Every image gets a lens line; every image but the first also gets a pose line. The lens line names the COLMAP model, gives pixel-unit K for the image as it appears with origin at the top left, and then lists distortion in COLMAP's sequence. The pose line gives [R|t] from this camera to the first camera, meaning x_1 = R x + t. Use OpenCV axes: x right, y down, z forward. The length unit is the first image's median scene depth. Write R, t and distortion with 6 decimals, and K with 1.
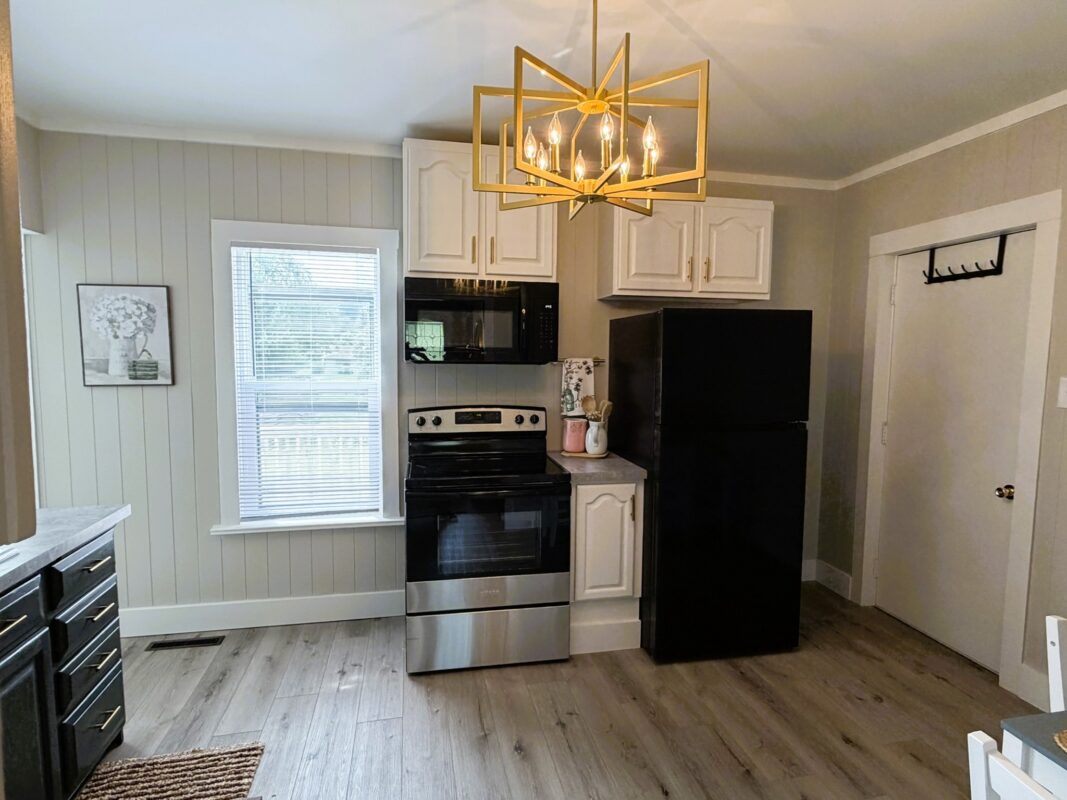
lens RADIAL K [[586.1, 0, 533.5], [0, 586.1, 400.0], [0, 0, 1]] dist [0.000849, 0.000303]
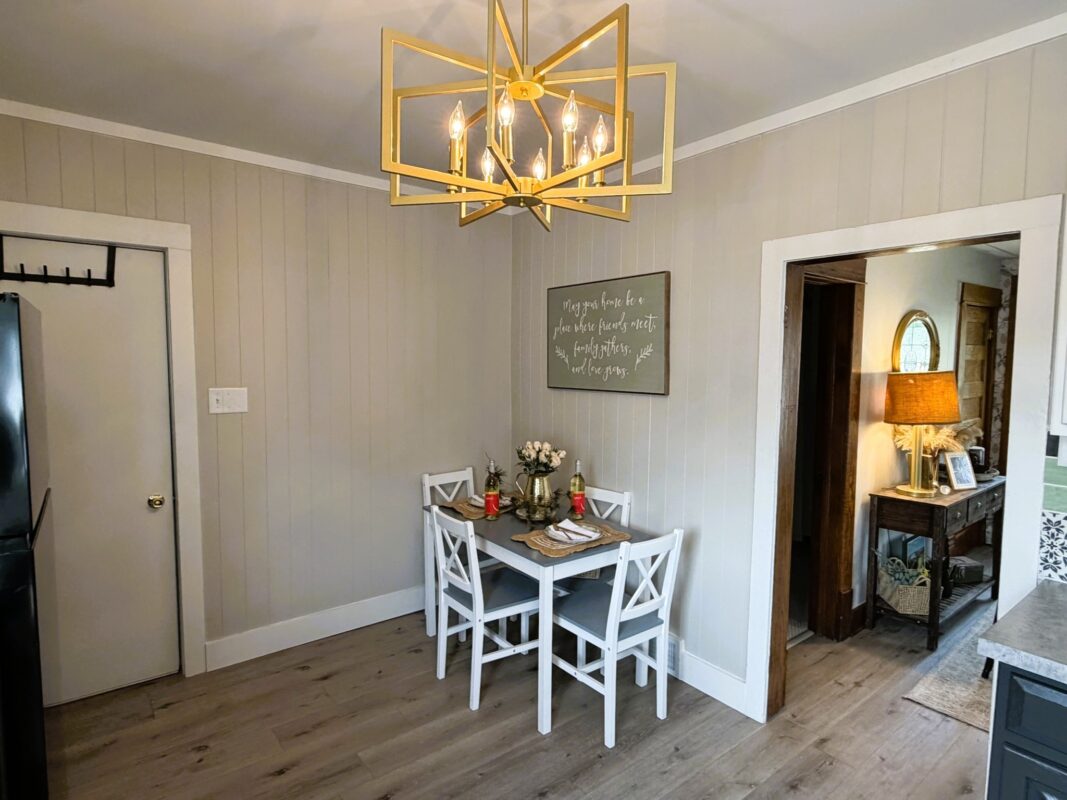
lens RADIAL K [[586.1, 0, 533.5], [0, 586.1, 400.0], [0, 0, 1]] dist [0.000849, 0.000303]
pose [[-0.434340, -0.077276, 0.897428, -0.392343], [0.065058, 0.991020, 0.116822, -0.096825], [-0.898397, 0.109125, -0.425412, 0.811372]]
